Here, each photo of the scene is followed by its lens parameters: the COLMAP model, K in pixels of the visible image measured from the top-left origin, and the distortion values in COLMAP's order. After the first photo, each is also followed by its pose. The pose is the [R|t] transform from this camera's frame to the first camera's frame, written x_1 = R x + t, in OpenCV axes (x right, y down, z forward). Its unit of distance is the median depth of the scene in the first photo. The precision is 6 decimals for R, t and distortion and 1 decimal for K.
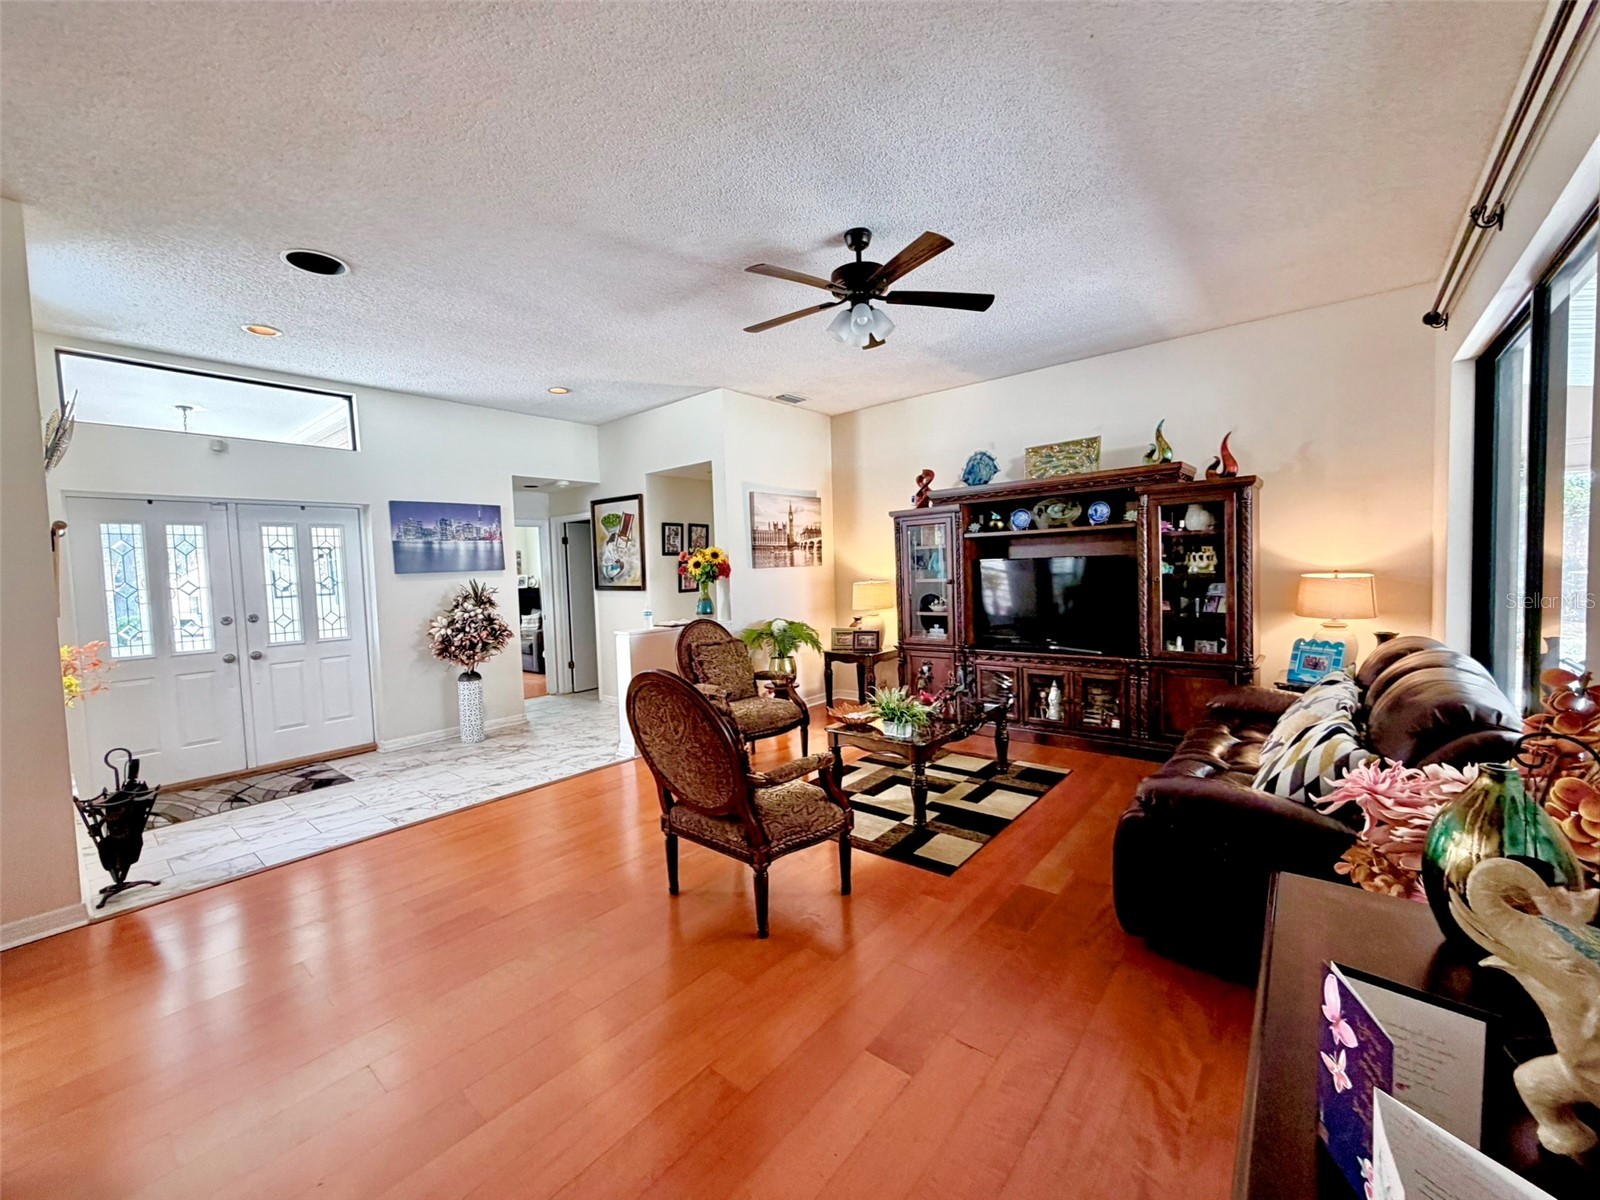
lens RADIAL K [[639.7, 0, 795.7], [0, 639.7, 598.2], [0, 0, 1]] dist [-0.001589, 0.000656]
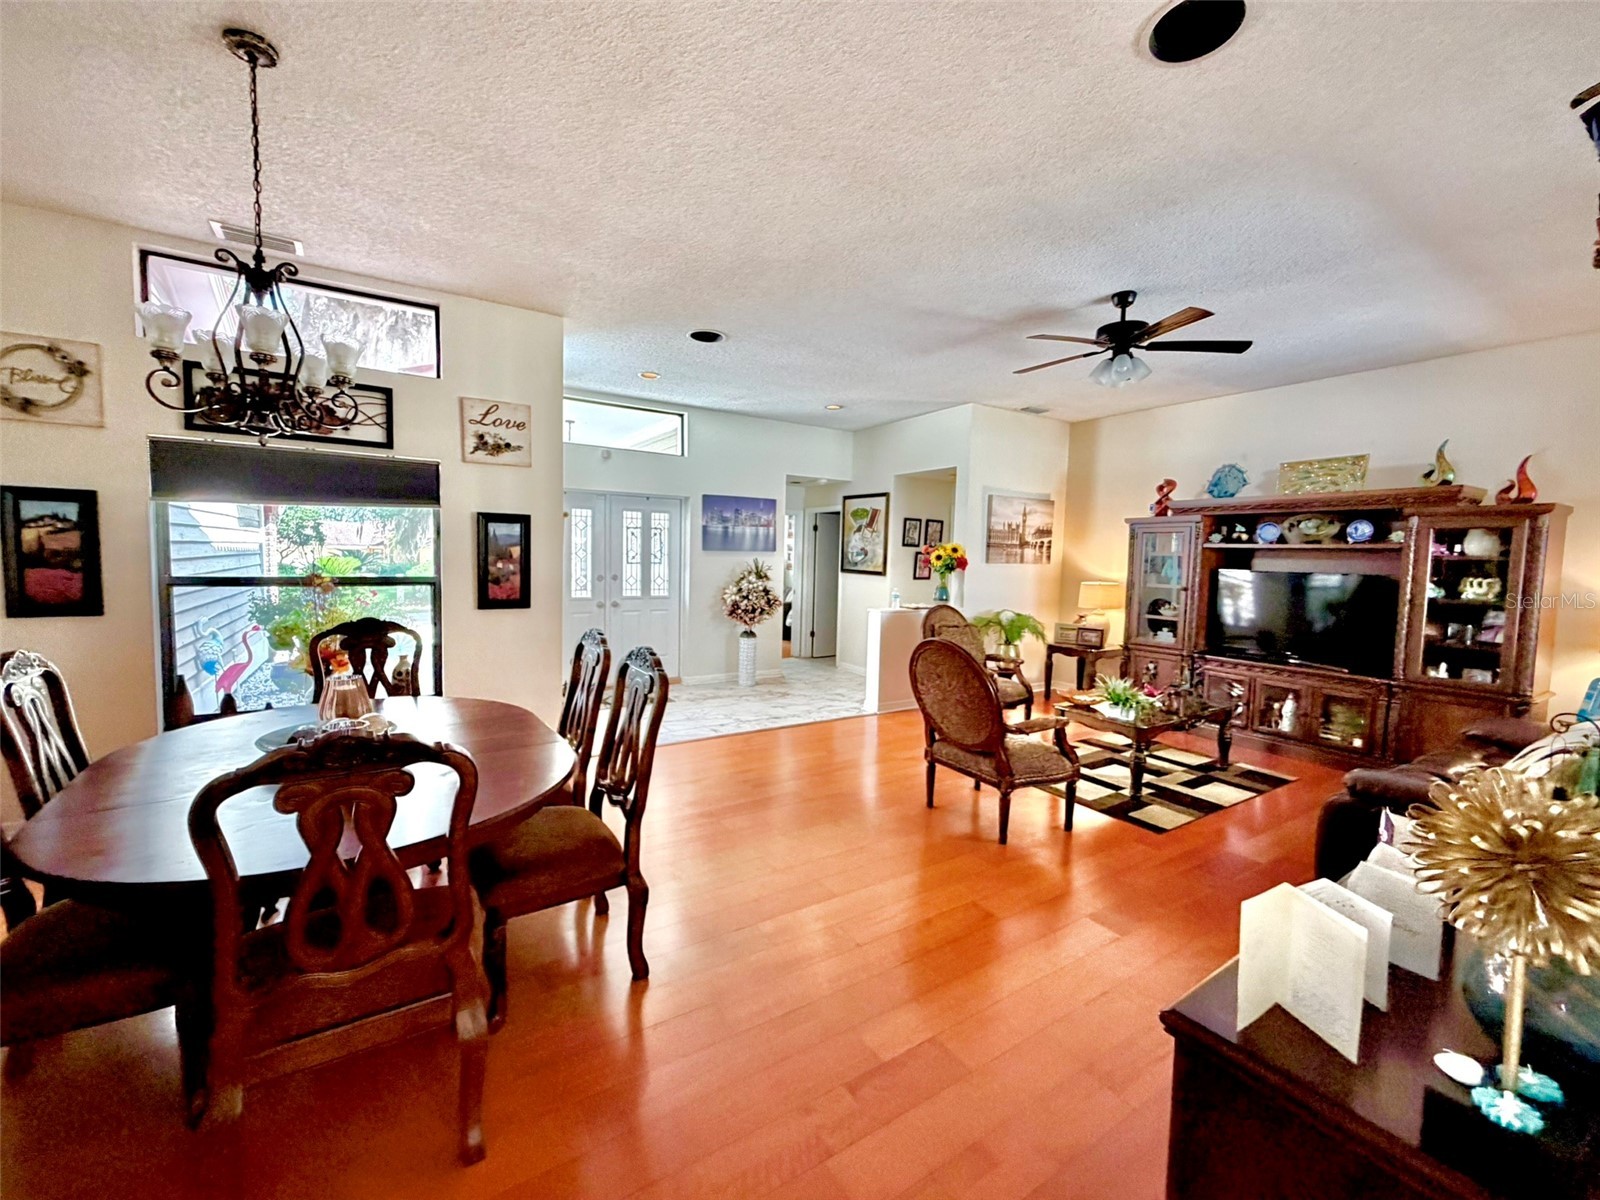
lens RADIAL K [[639.7, 0, 795.2], [0, 639.7, 598.3], [0, 0, 1]] dist [-0.001589, 0.000656]
pose [[0.950317, 0.079925, -0.300847, -0.053569], [-0.072577, 0.996729, 0.035541, -0.001129], [0.302704, -0.011941, 0.953010, -0.215234]]
